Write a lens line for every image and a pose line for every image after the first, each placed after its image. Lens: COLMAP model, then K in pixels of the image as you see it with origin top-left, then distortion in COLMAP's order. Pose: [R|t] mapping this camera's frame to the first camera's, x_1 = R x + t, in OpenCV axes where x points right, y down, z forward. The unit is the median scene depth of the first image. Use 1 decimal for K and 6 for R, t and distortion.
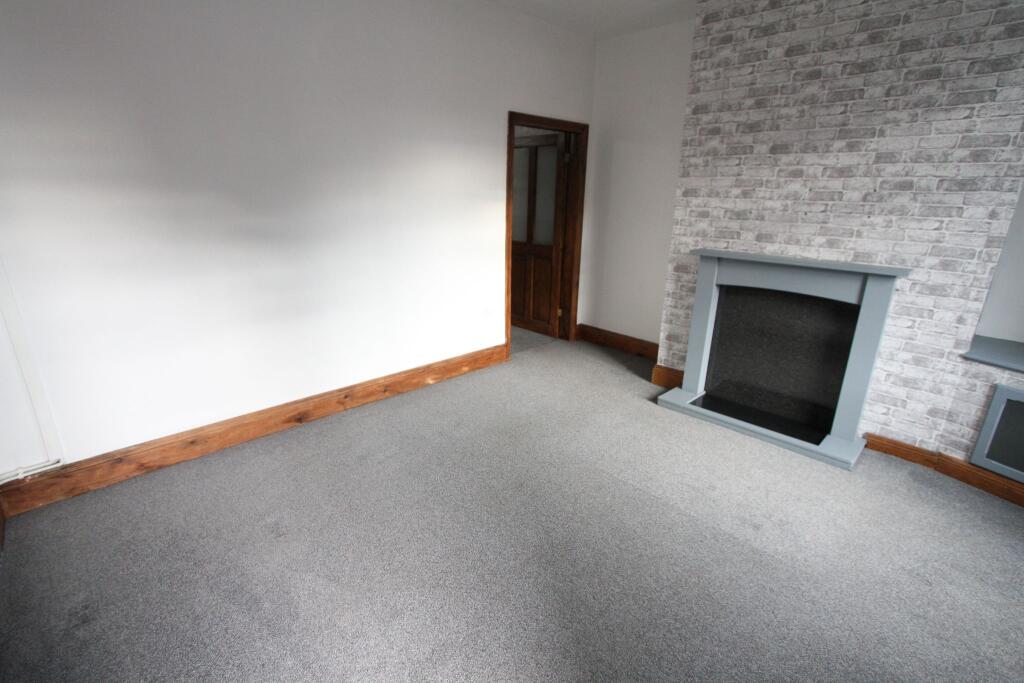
lens RADIAL K [[481.4, 0, 508.1], [0, 481.4, 344.5], [0, 0, 1]] dist [-0.000904, -0.001186]
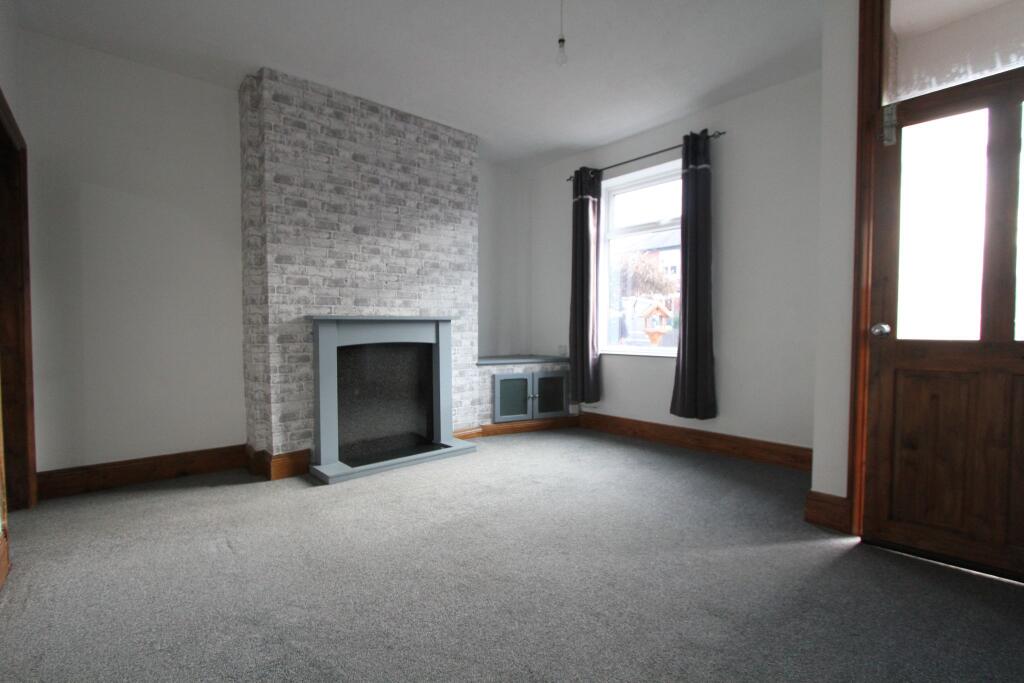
lens RADIAL K [[481.4, 0, 508.1], [0, 481.4, 344.5], [0, 0, 1]] dist [-0.000904, -0.001186]
pose [[0.048737, -0.045293, 0.997784, -0.664414], [0.316047, 0.948342, 0.027611, -0.048112], [-0.947491, 0.314001, 0.060534, 0.677285]]
